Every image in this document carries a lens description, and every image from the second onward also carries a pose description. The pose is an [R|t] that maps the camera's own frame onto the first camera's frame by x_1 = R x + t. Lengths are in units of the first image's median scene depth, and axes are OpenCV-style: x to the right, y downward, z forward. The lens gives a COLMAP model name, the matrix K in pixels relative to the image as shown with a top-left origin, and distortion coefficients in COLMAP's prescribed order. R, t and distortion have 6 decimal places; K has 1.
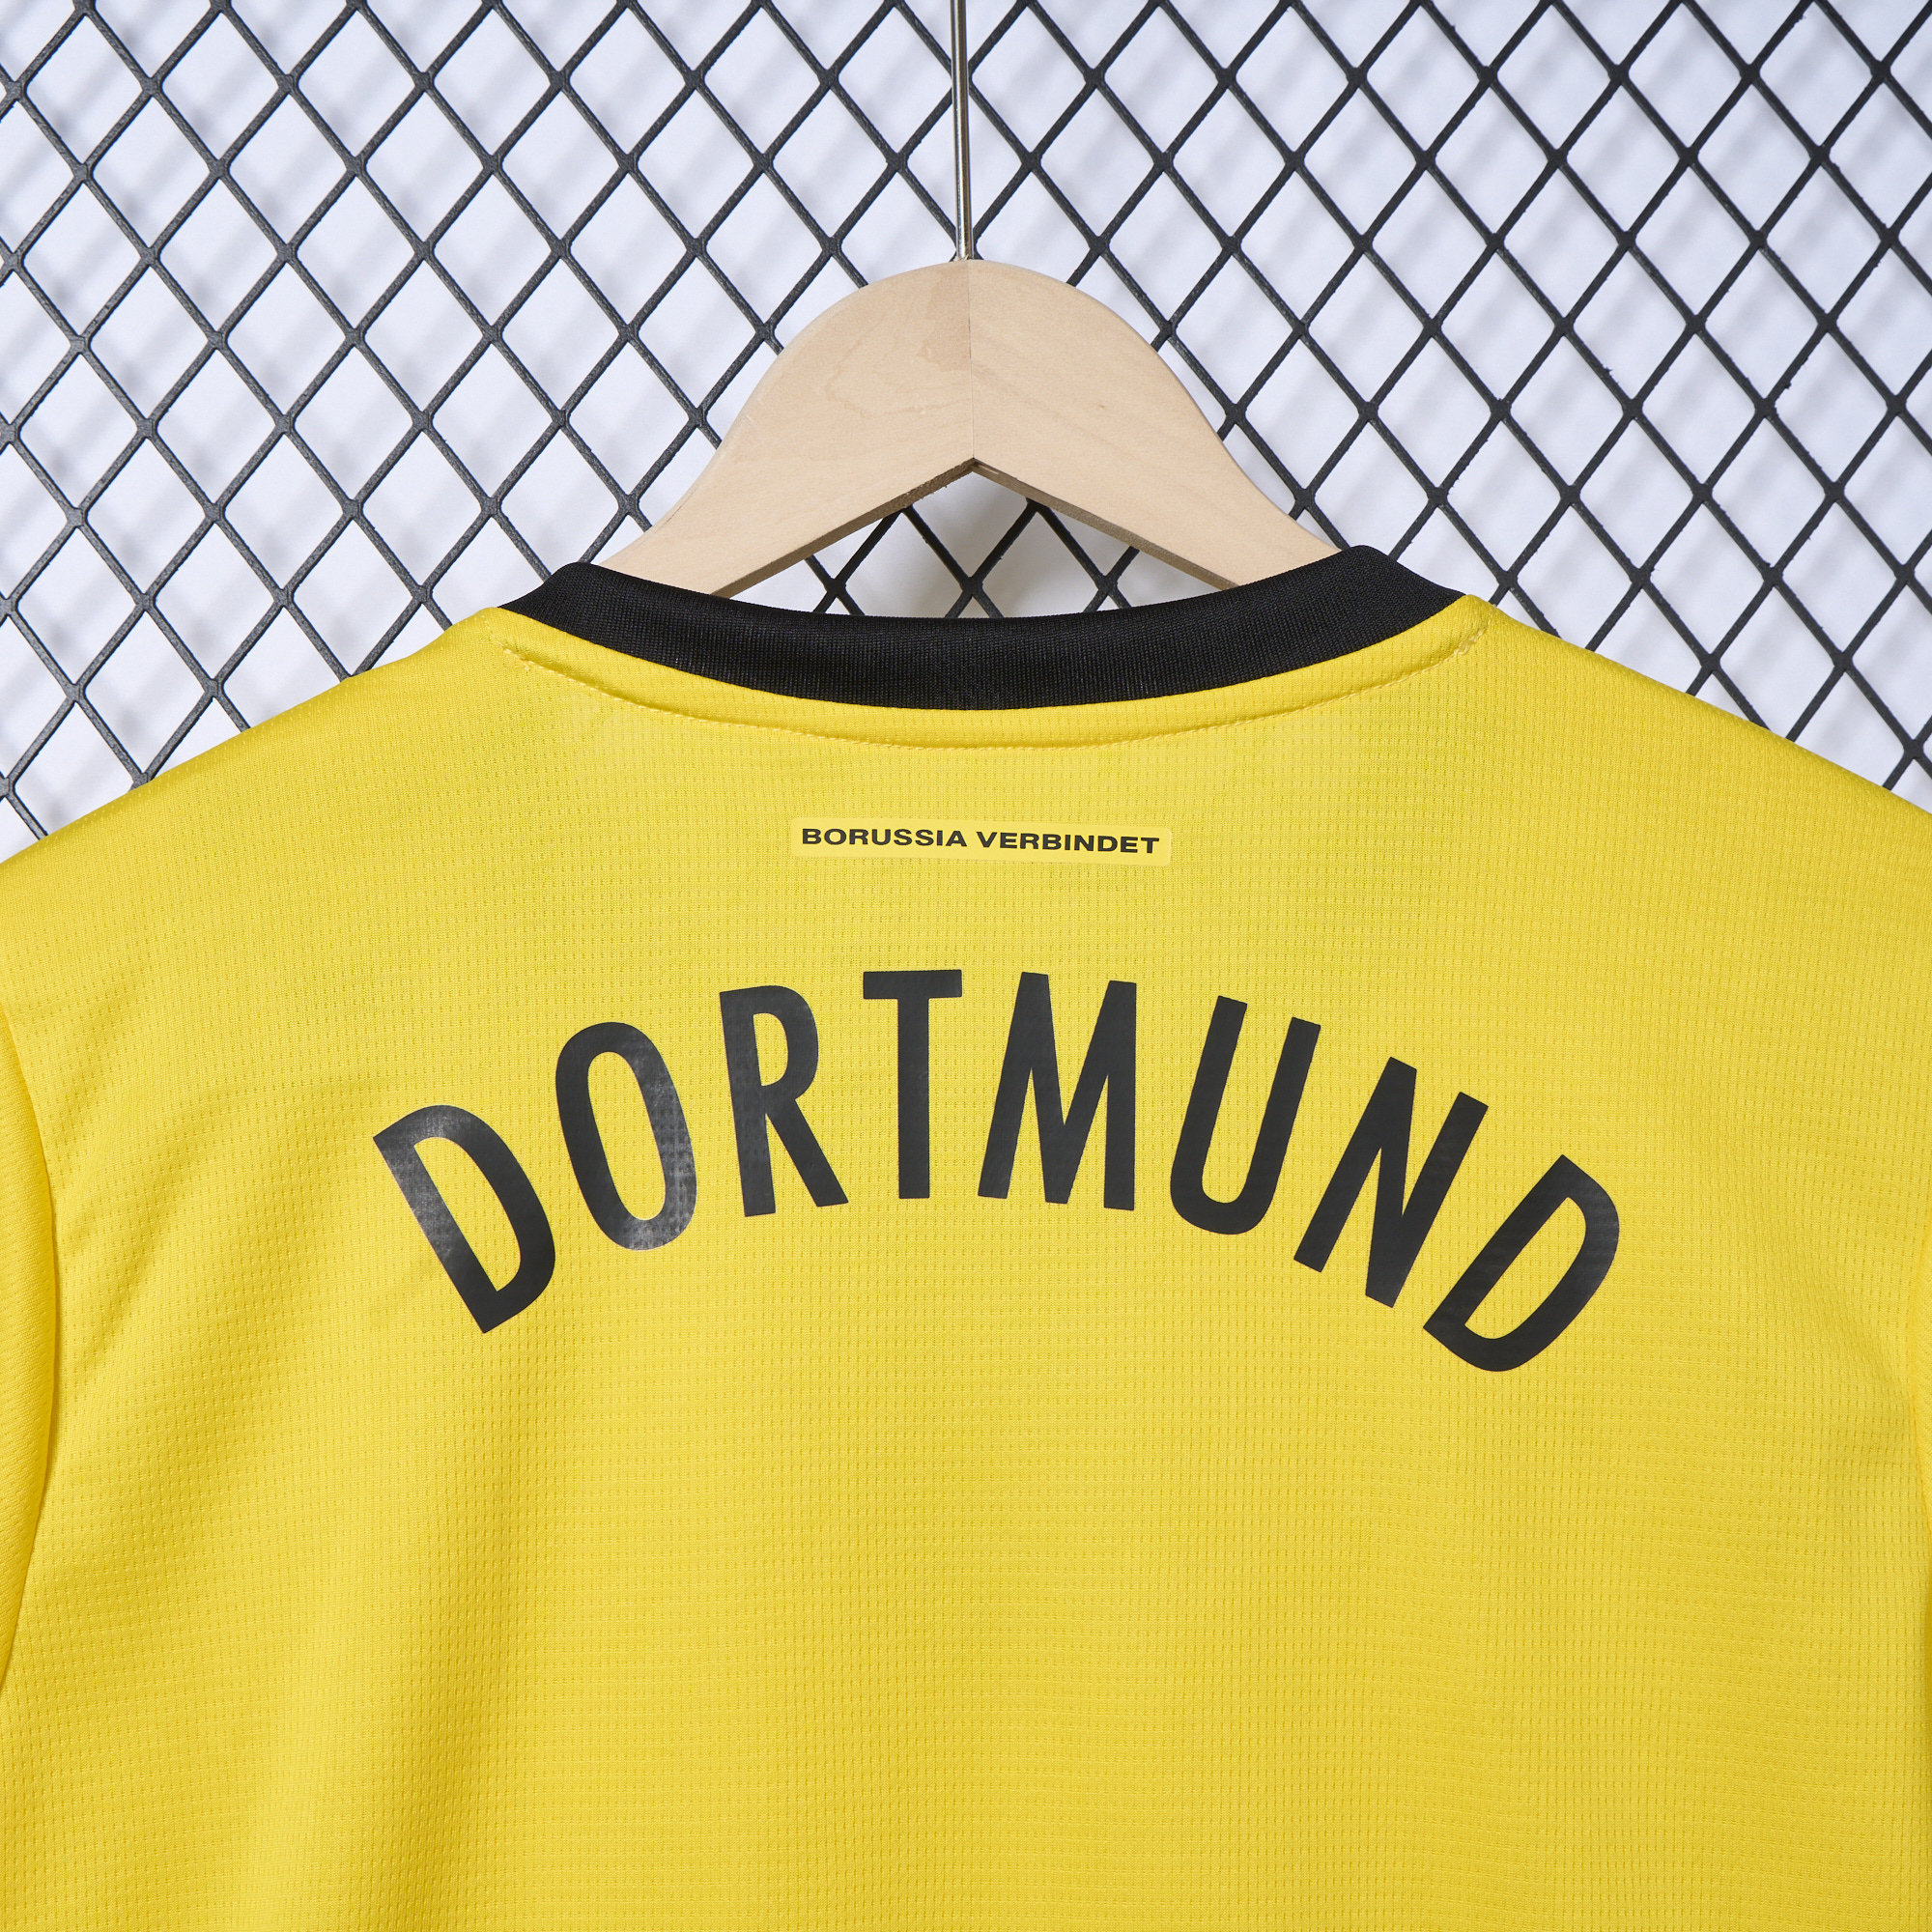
lens RADIAL K [[3532.0, 0, 975.0], [0, 3532.0, 956.9], [0, 0, 1]] dist [0.014741, 0.000000]
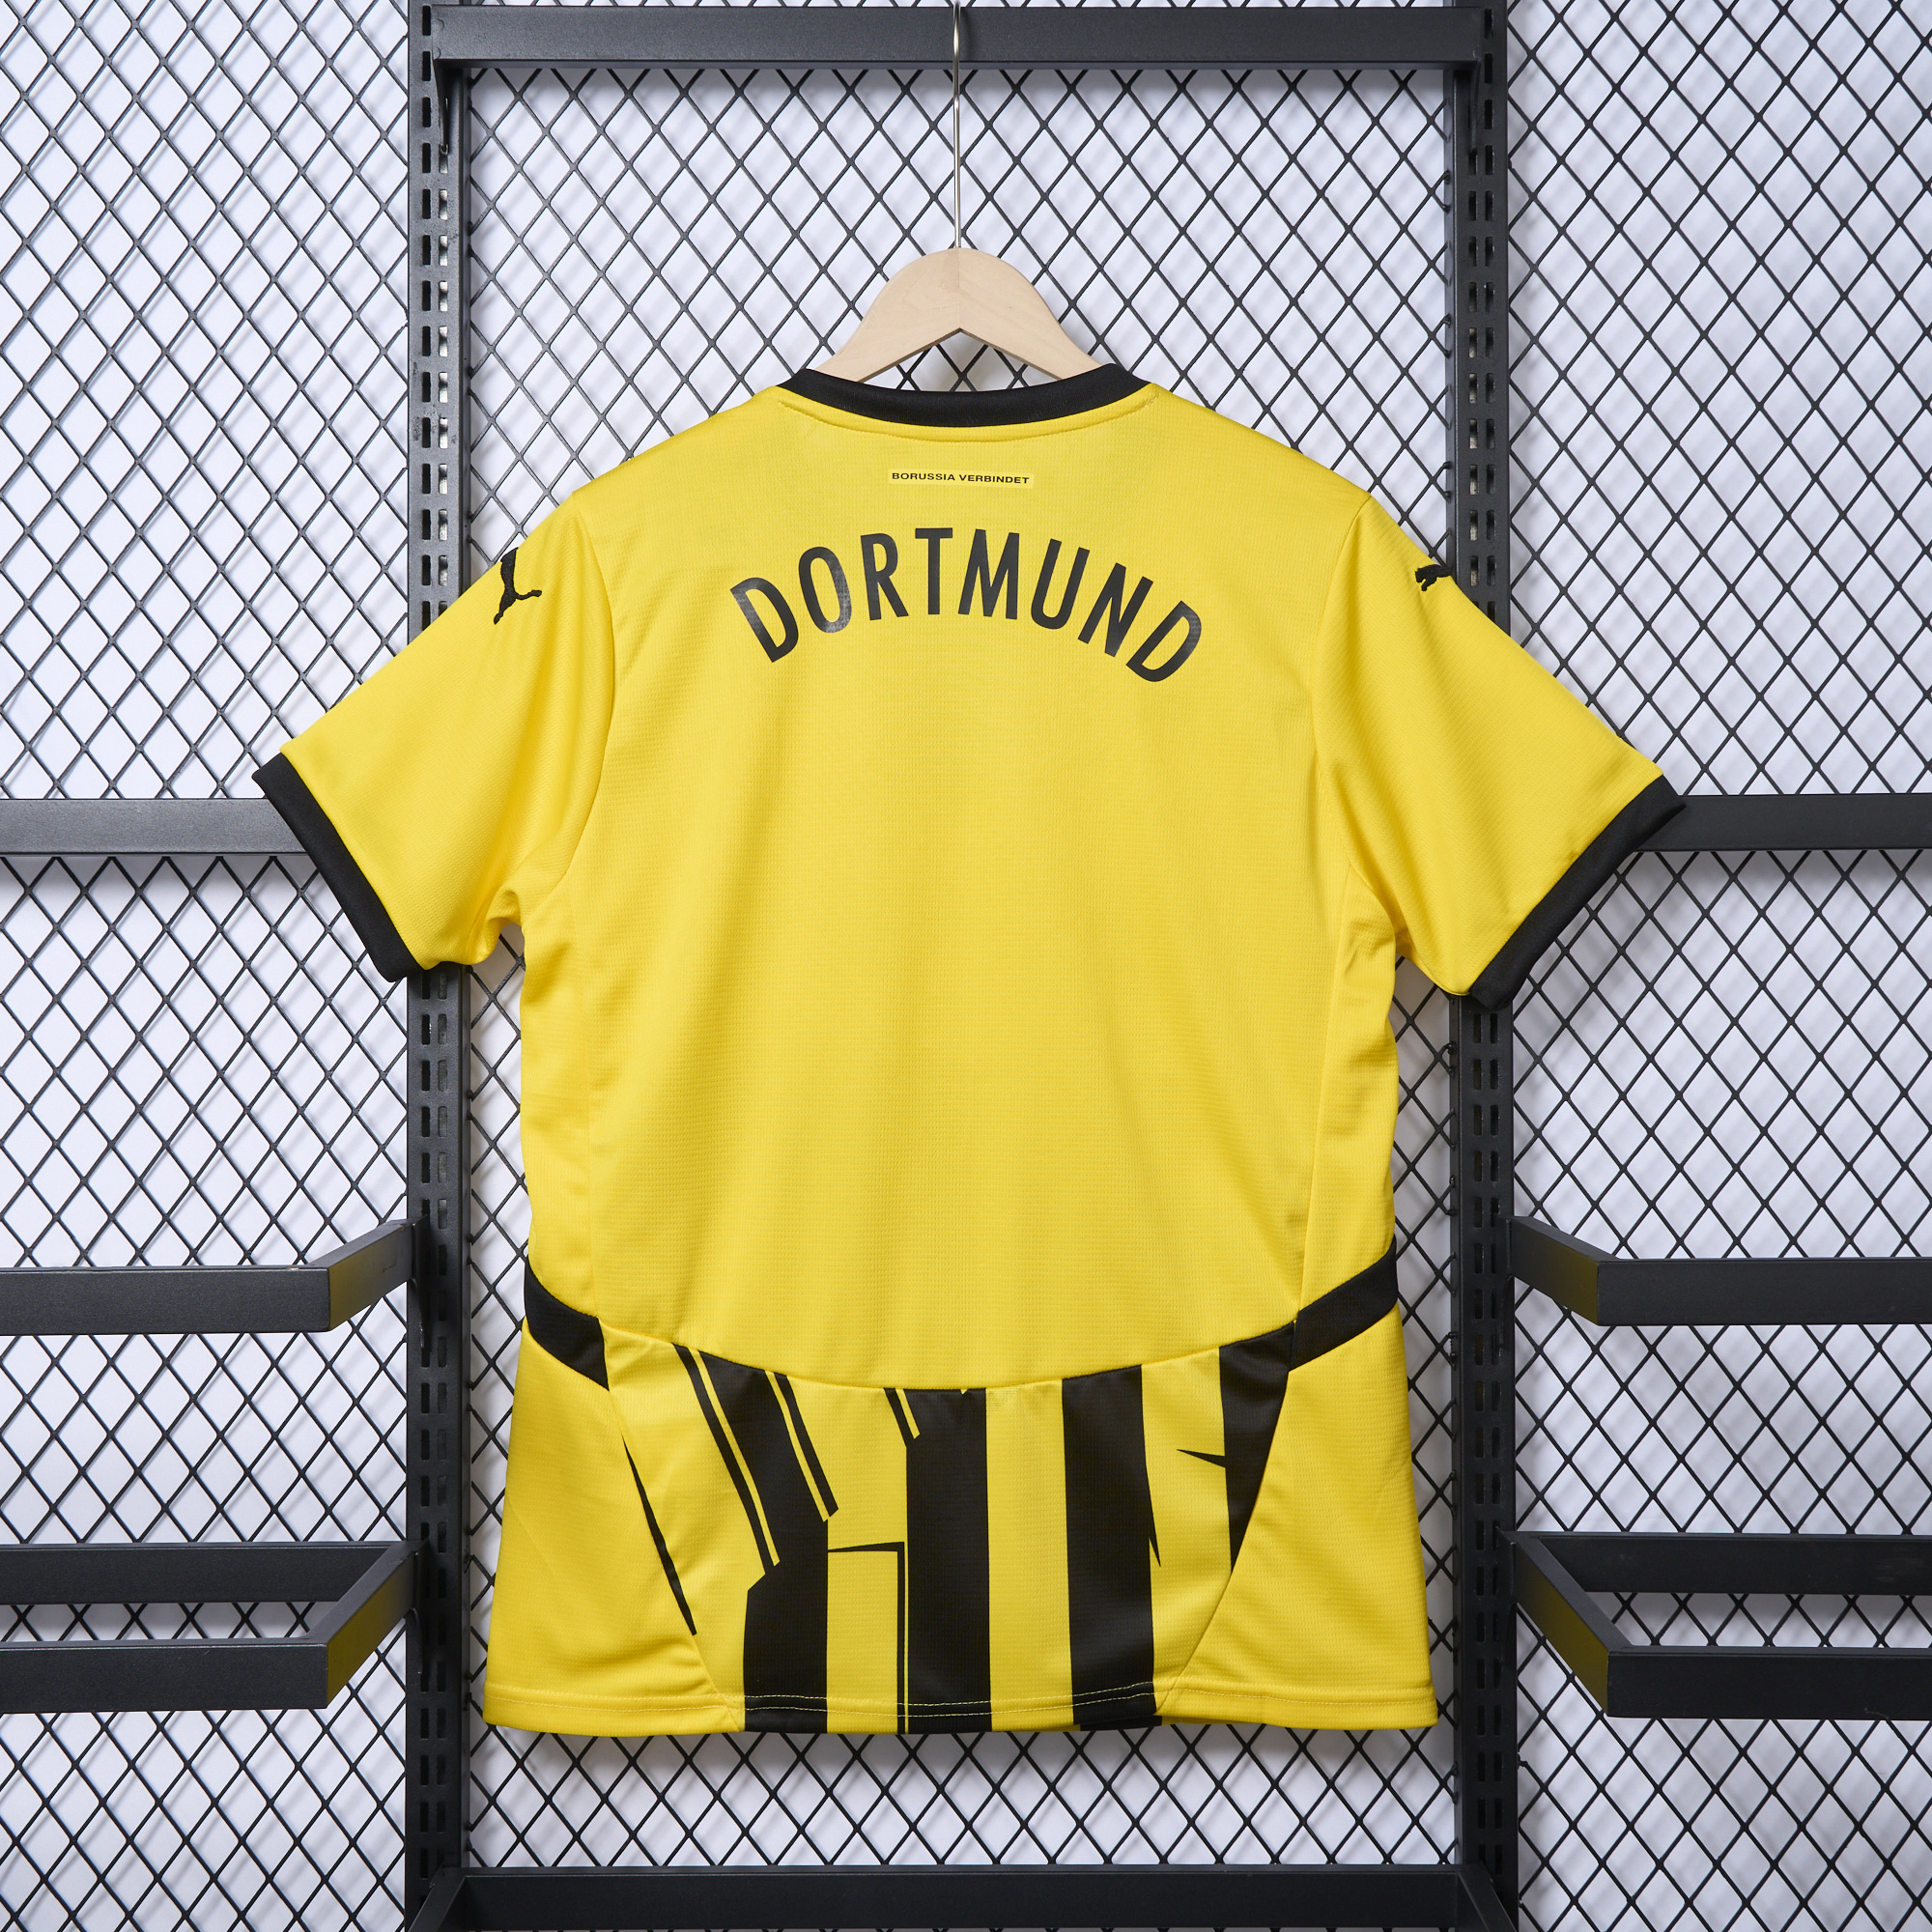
lens RADIAL K [[3532.0, 0, 967.1], [0, 3532.0, 966.9], [0, 0, 1]] dist [0.014741, 0.000000]
pose [[0.999379, 0.009990, -0.033794, 0.090346], [-0.006944, 0.995999, 0.089090, 0.086511], [0.034549, -0.088800, 0.995450, -1.499139]]
